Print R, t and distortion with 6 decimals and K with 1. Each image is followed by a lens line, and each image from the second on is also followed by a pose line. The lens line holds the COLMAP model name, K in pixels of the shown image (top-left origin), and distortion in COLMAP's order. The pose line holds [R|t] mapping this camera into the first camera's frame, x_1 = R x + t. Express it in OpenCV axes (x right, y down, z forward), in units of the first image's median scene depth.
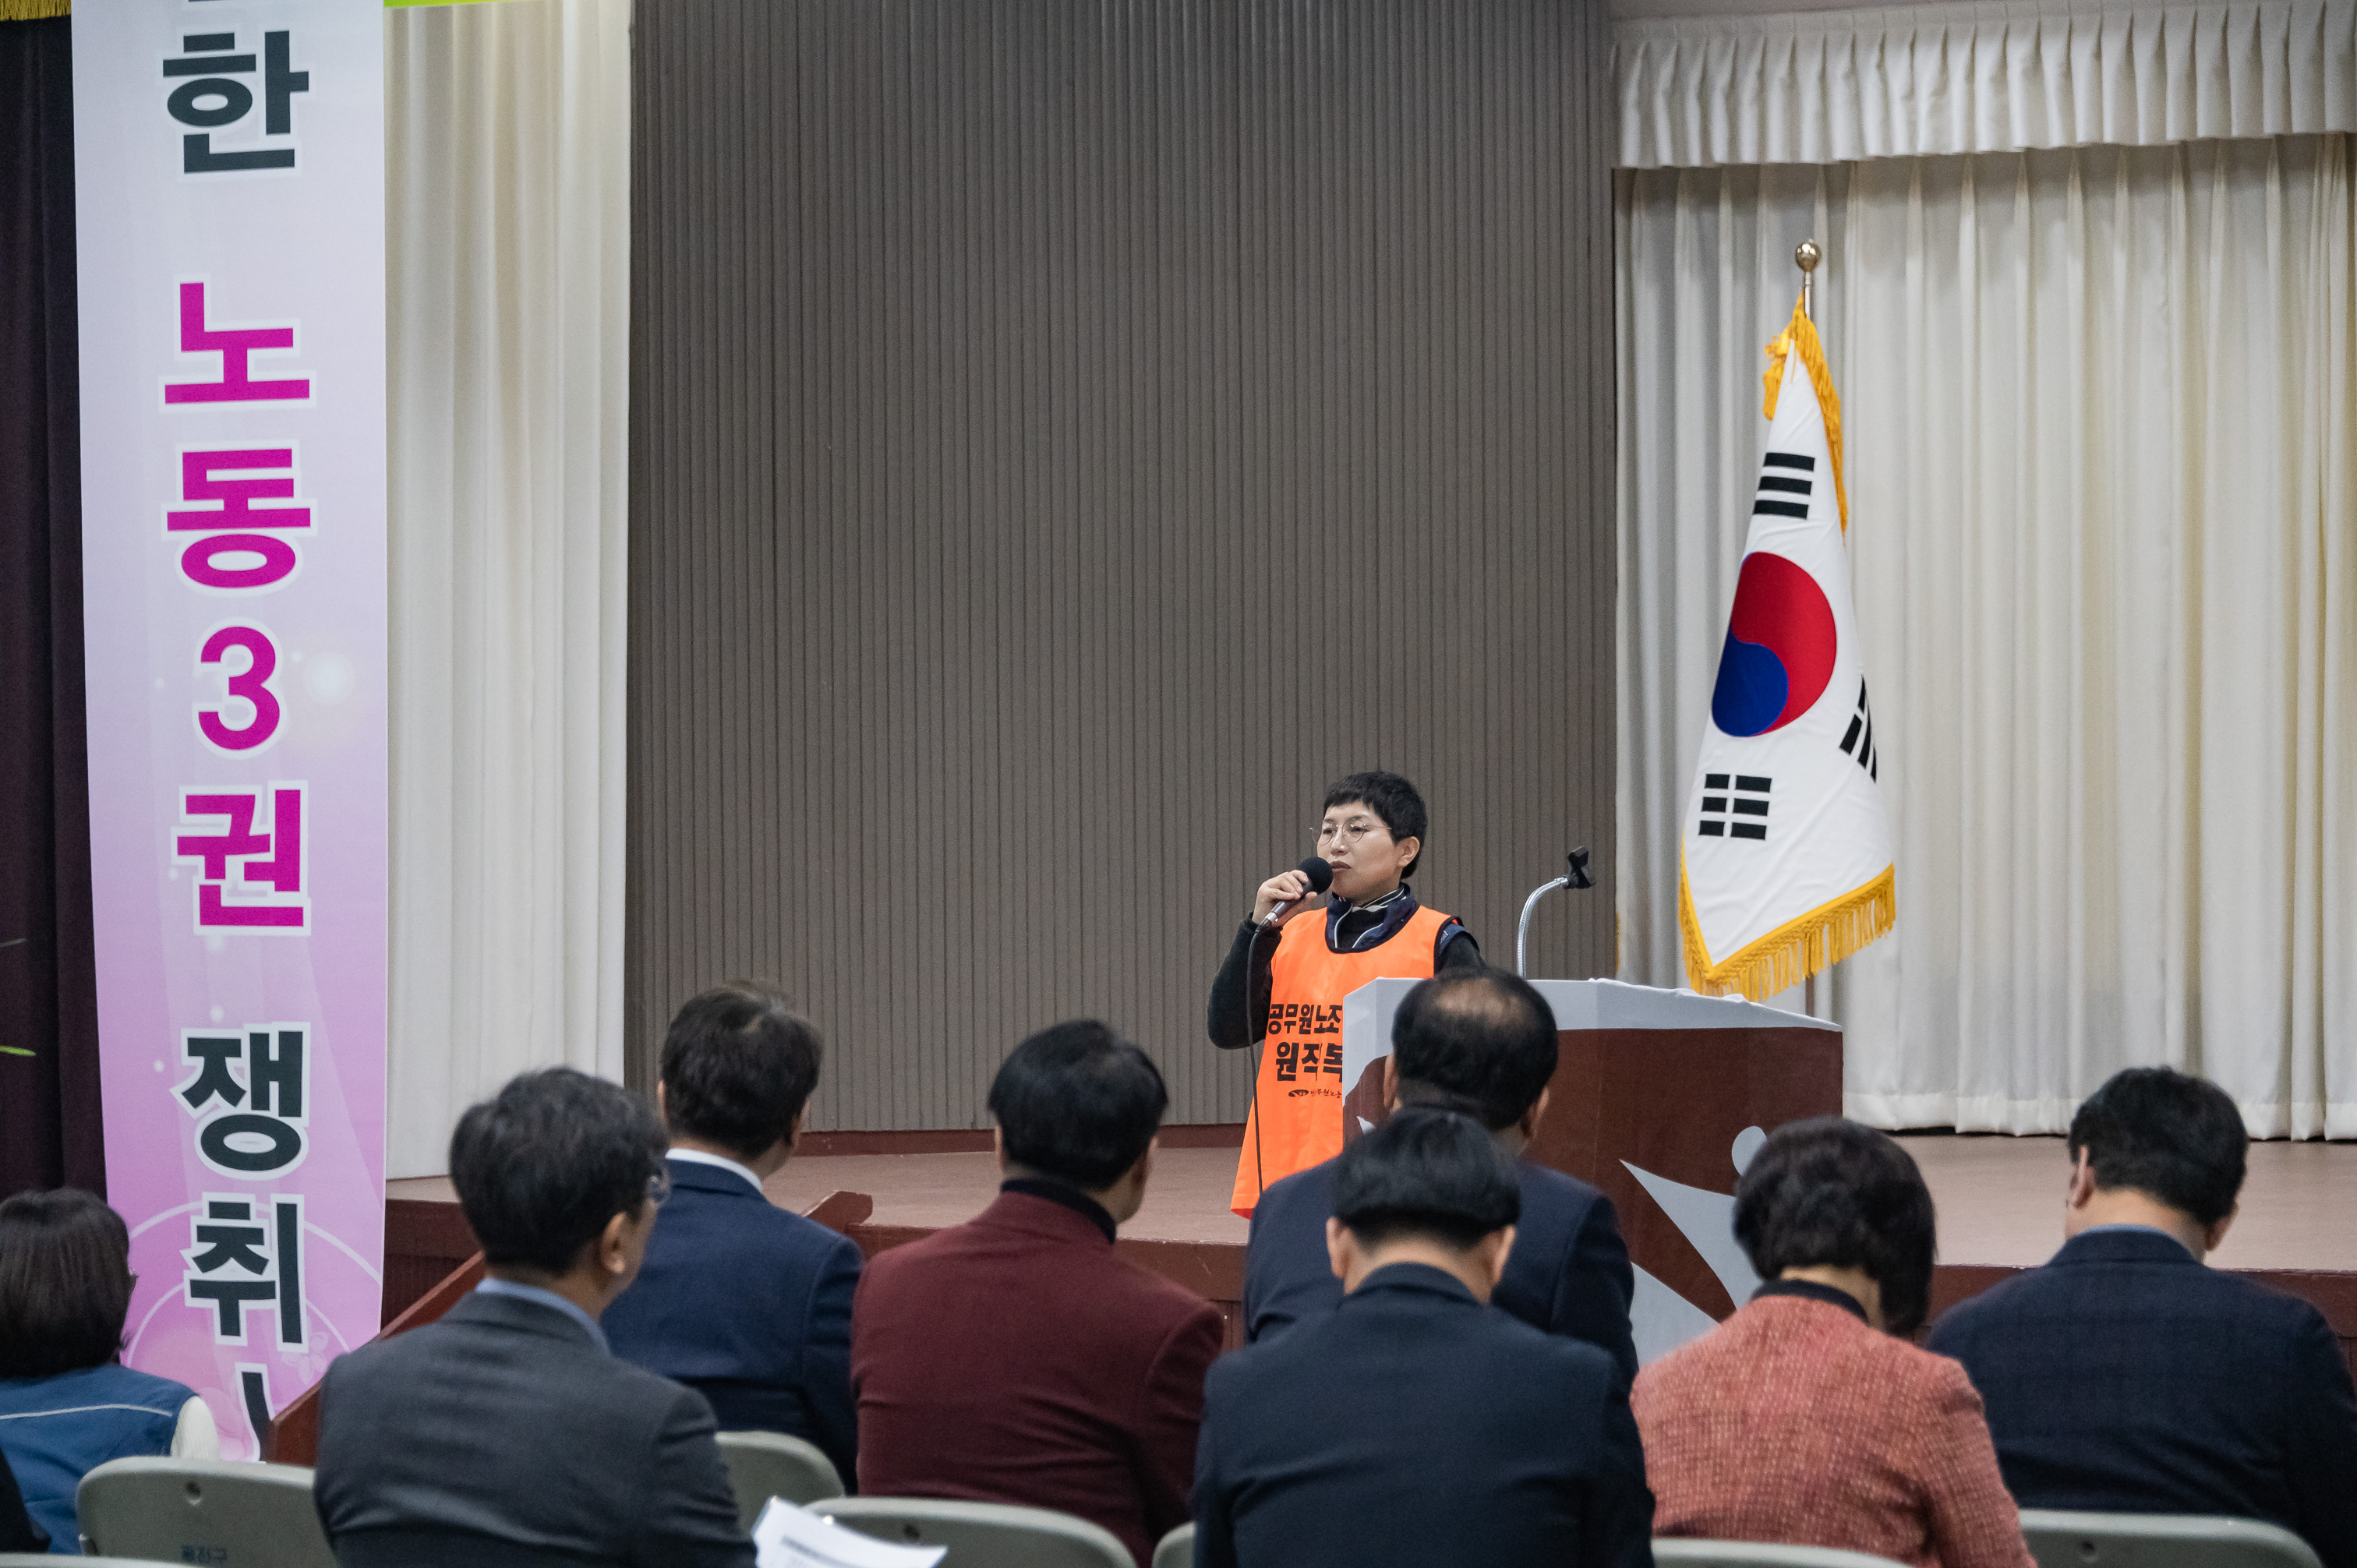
lens RADIAL K [[8175.0, 0, 1160.0], [0, 8175.0, 795.8], [0, 0, 1]] dist [0.132934, 0.000000]
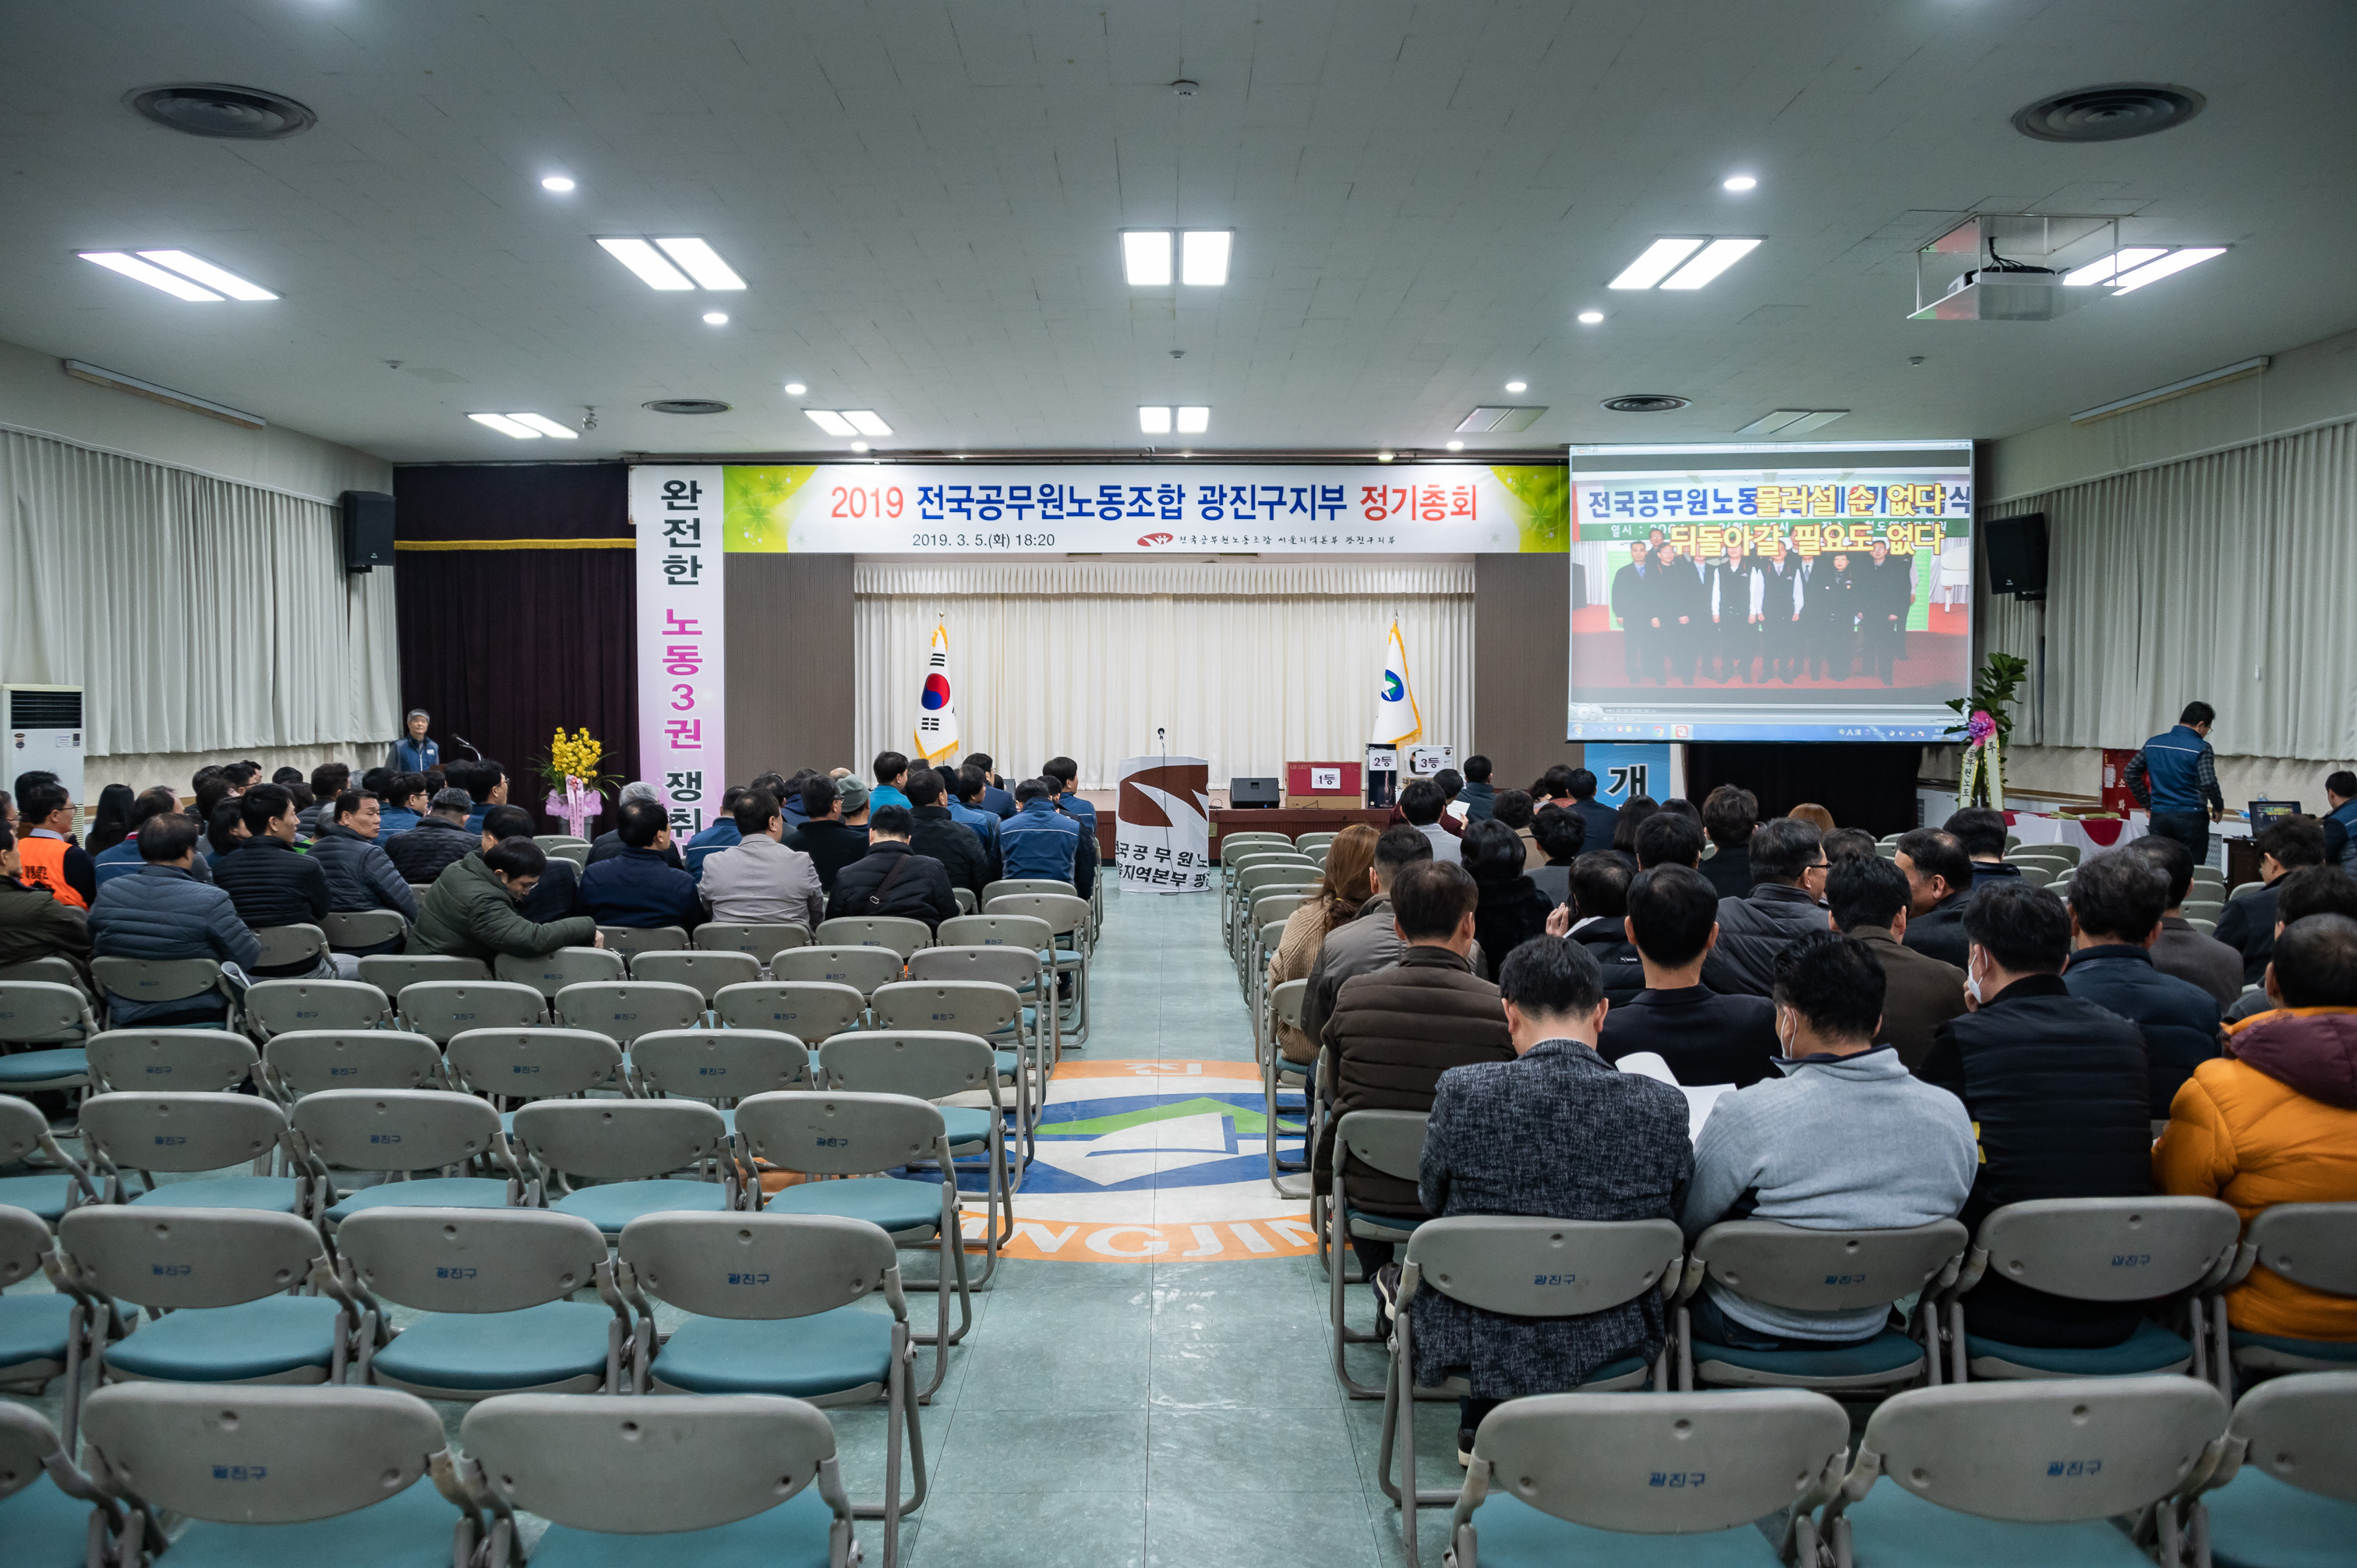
lens RADIAL K [[1824.5, 0, 1179.1], [0, 1824.5, 789.2], [0, 0, 1]] dist [-0.040165, -0.019263]
pose [[0.833108, -0.015575, 0.552891, -0.445985], [-0.004033, 0.999406, 0.034230, 0.002429], [-0.553095, -0.030747, 0.832550, -0.009995]]
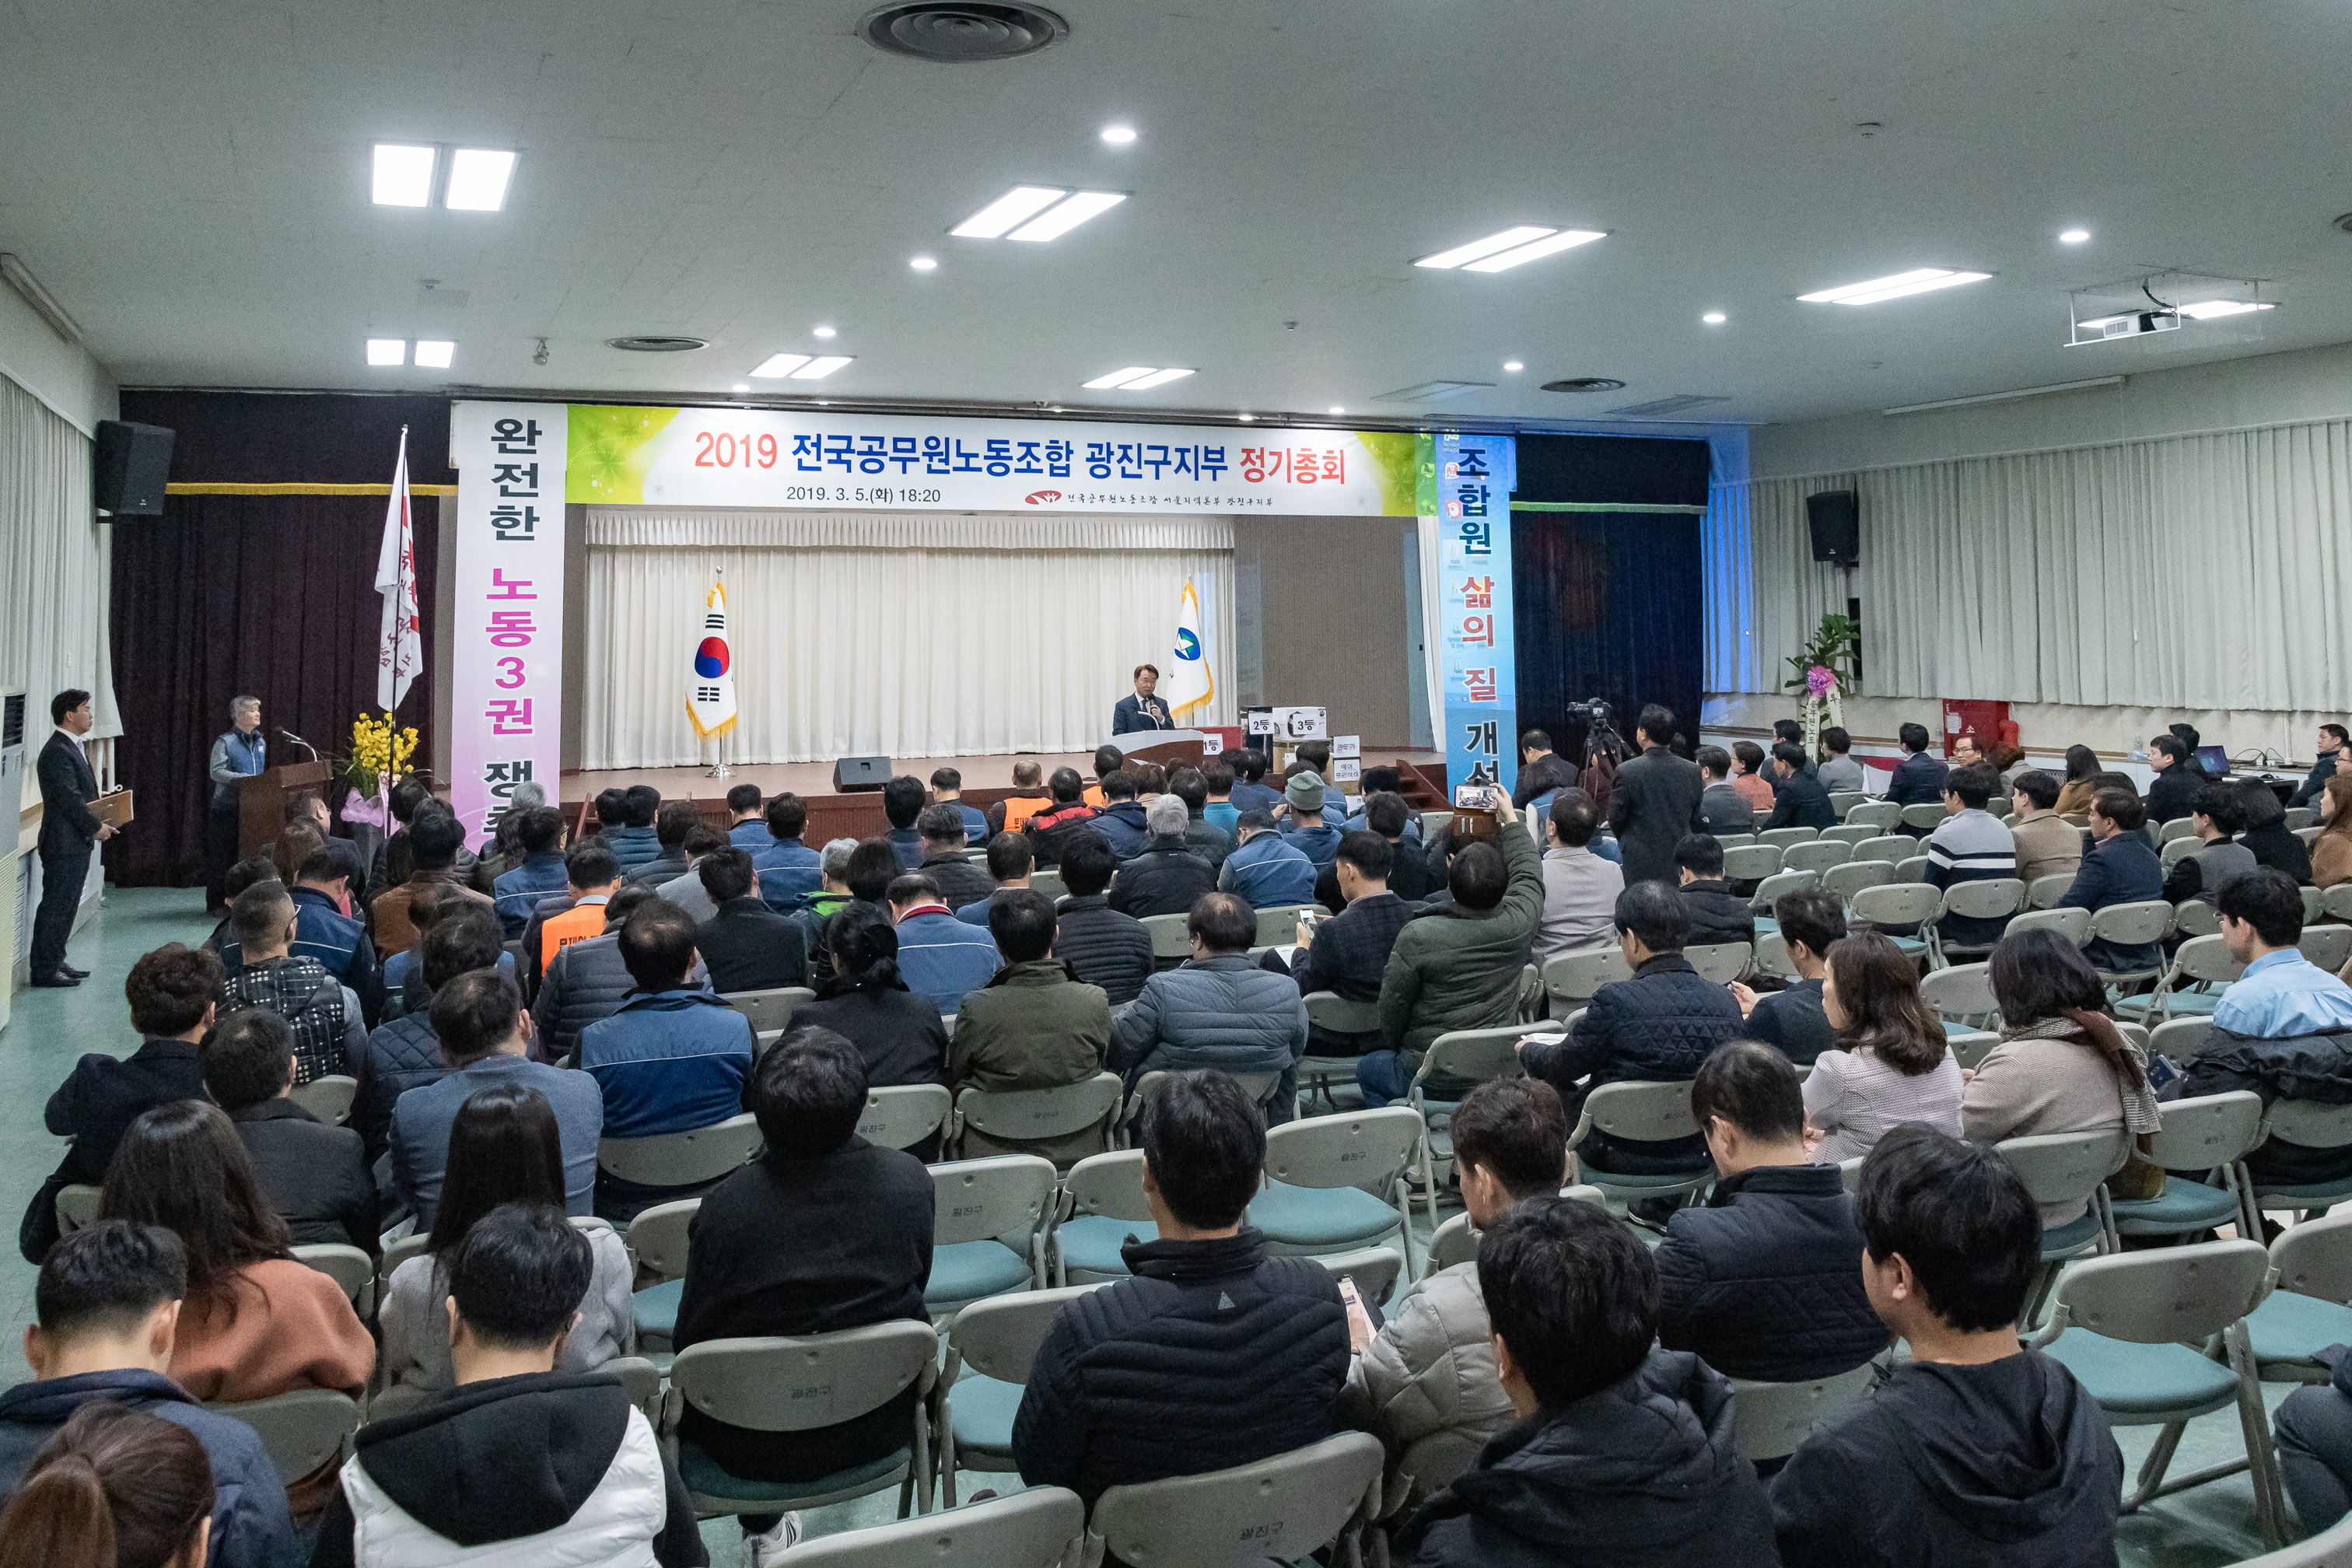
lens RADIAL K [[1903.8, 0, 1202.9], [0, 1903.8, 510.9], [0, 0, 1]] dist [-0.017812, 0.016382]
pose [[0.549541, 0.057680, 0.833473, -0.685654], [0.012769, 0.996918, -0.077410, -0.015963], [-0.835369, 0.053183, 0.547110, 0.228974]]
